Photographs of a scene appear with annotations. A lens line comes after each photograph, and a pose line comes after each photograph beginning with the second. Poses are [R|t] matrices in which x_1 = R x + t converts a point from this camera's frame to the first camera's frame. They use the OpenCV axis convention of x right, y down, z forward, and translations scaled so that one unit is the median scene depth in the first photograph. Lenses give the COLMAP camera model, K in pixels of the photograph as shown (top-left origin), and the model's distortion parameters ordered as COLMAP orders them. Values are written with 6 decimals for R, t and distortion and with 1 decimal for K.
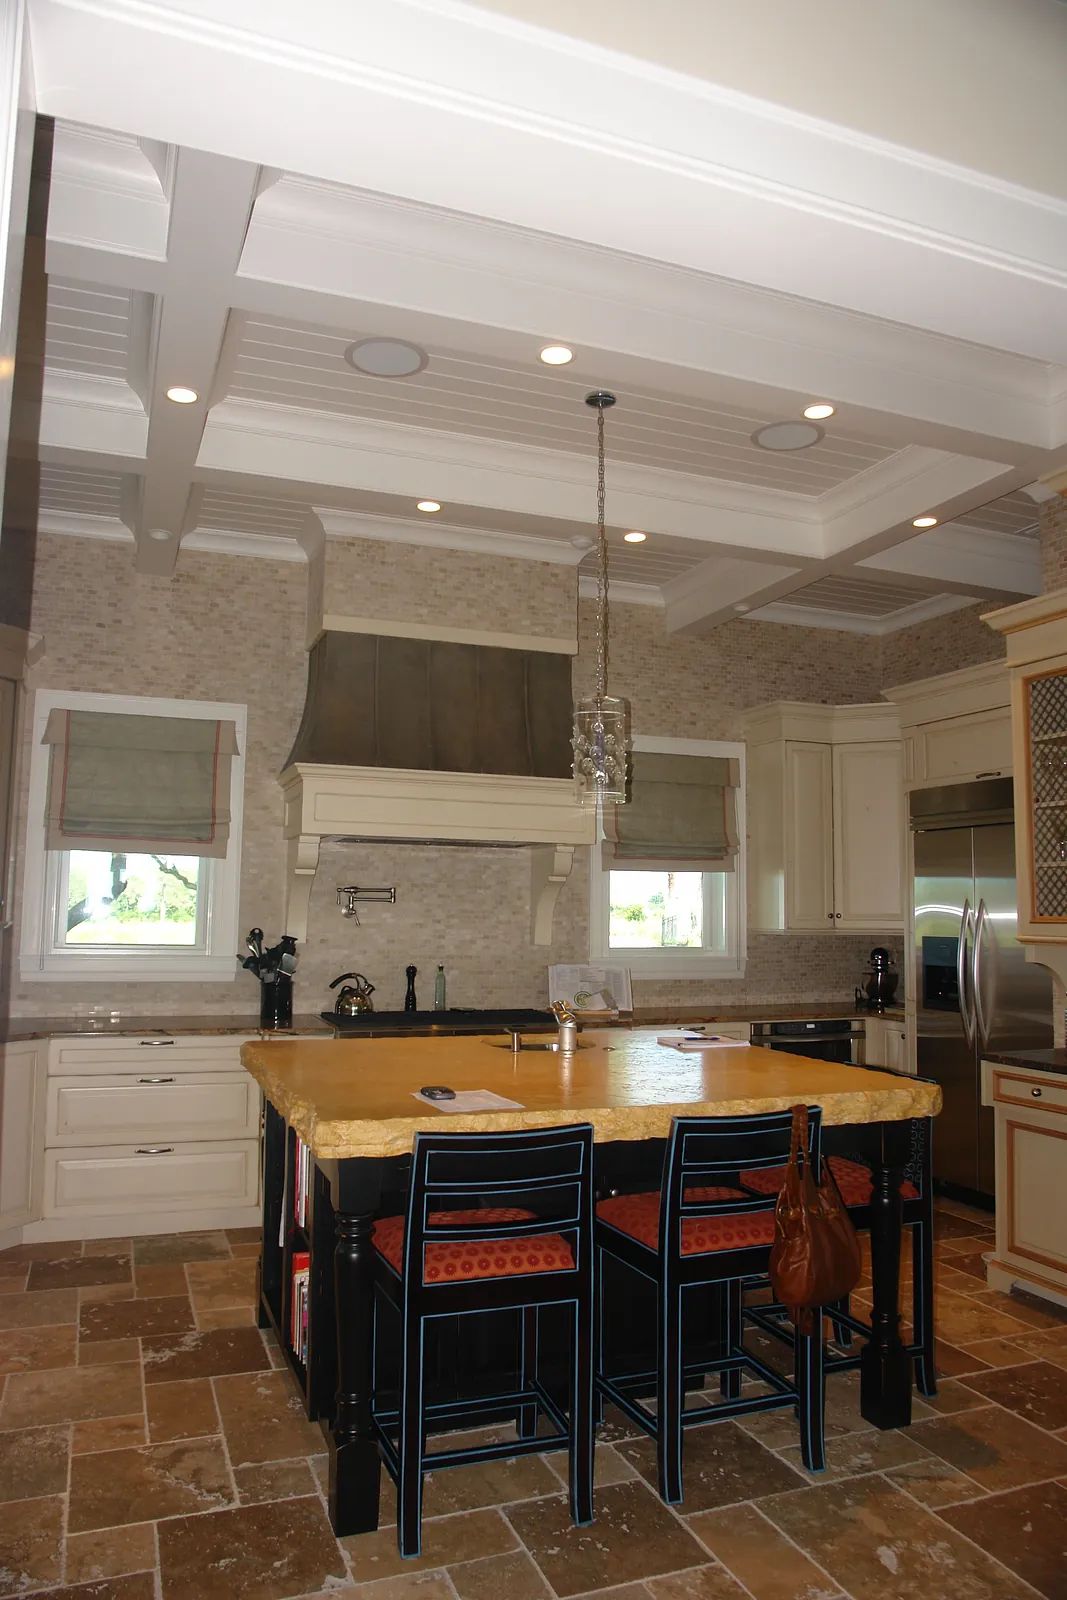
lens RADIAL K [[1098.0, 0, 533.5], [0, 1098.0, 800.0], [0, 0, 1]] dist [-0.095473, 0.062375]
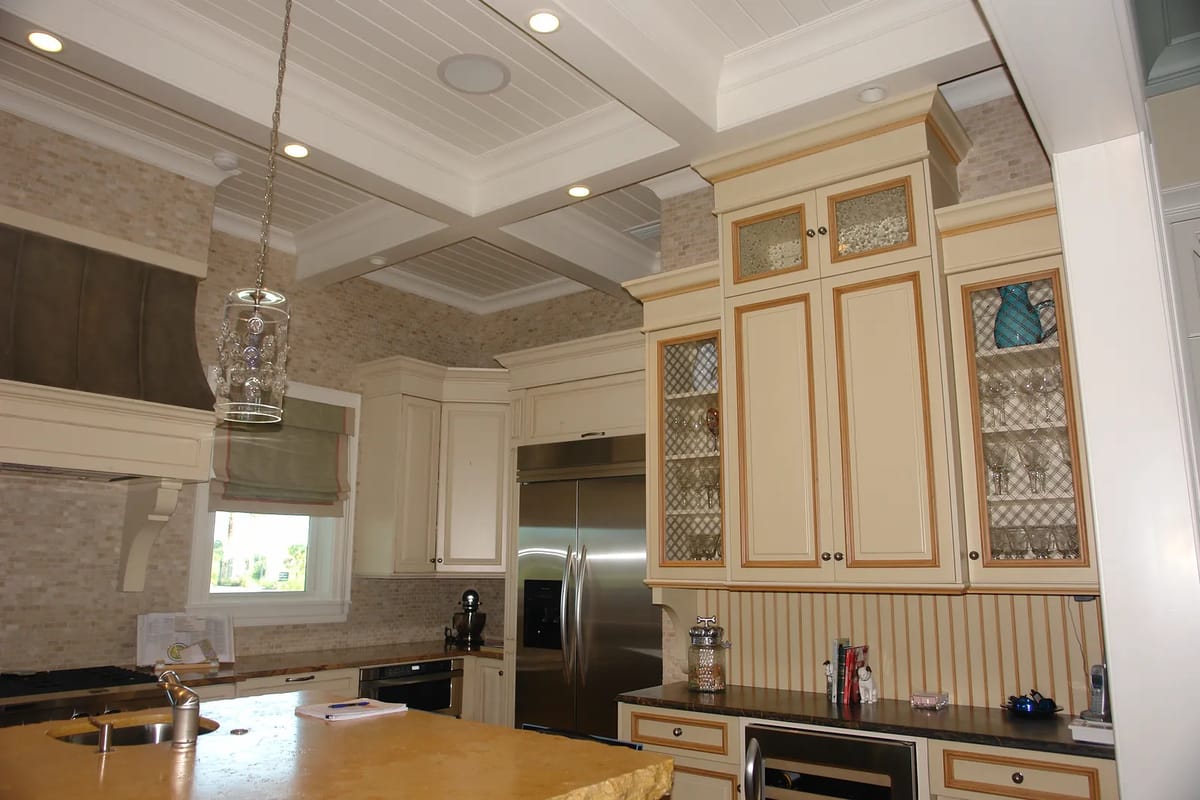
lens RADIAL K [[823.5, 0, 595.2], [0, 823.5, 397.6], [0, 0, 1]] dist [-0.095473, 0.062375]
pose [[0.853501, 0.093675, 0.512602, -0.020100], [-0.046664, 0.993497, -0.103858, 0.025361], [-0.518997, 0.064723, 0.852322, 0.241026]]
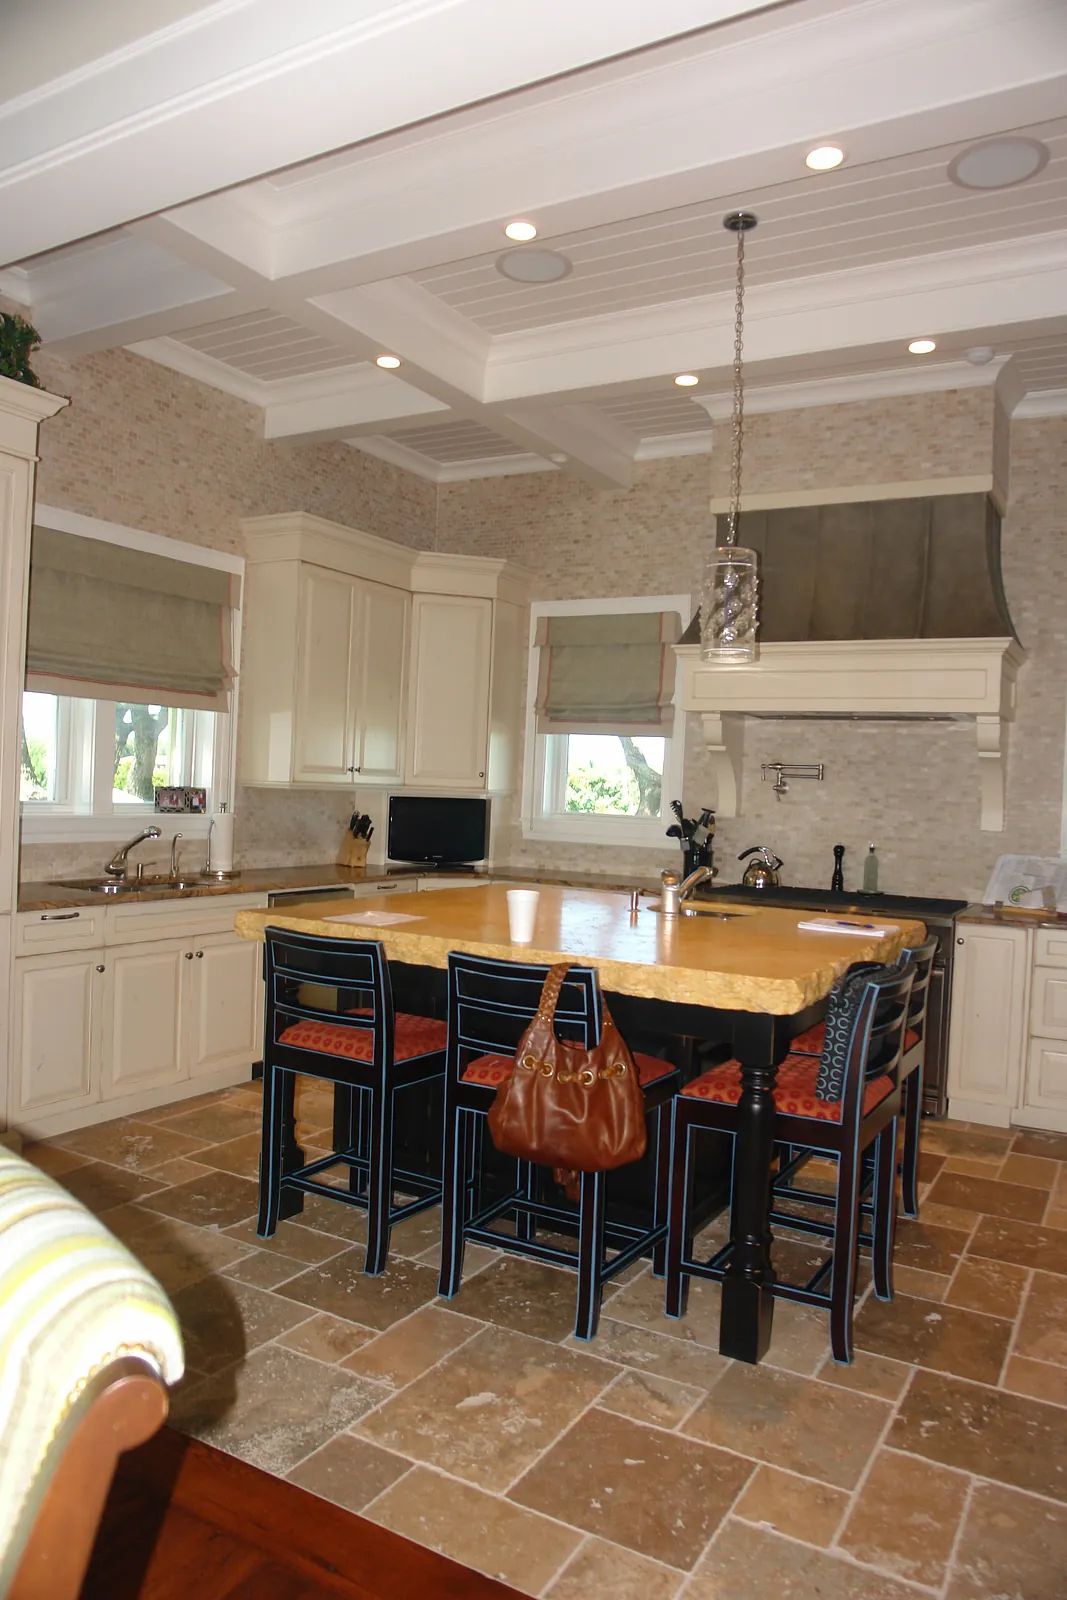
lens RADIAL K [[1098.0, 0, 533.5], [0, 1098.0, 800.0], [0, 0, 1]] dist [-0.095473, 0.062375]
pose [[0.634583, 0.022547, -0.772526, 0.460504], [0.046152, 0.996685, 0.067001, 0.033942], [0.771475, -0.078171, 0.631439, 0.179598]]
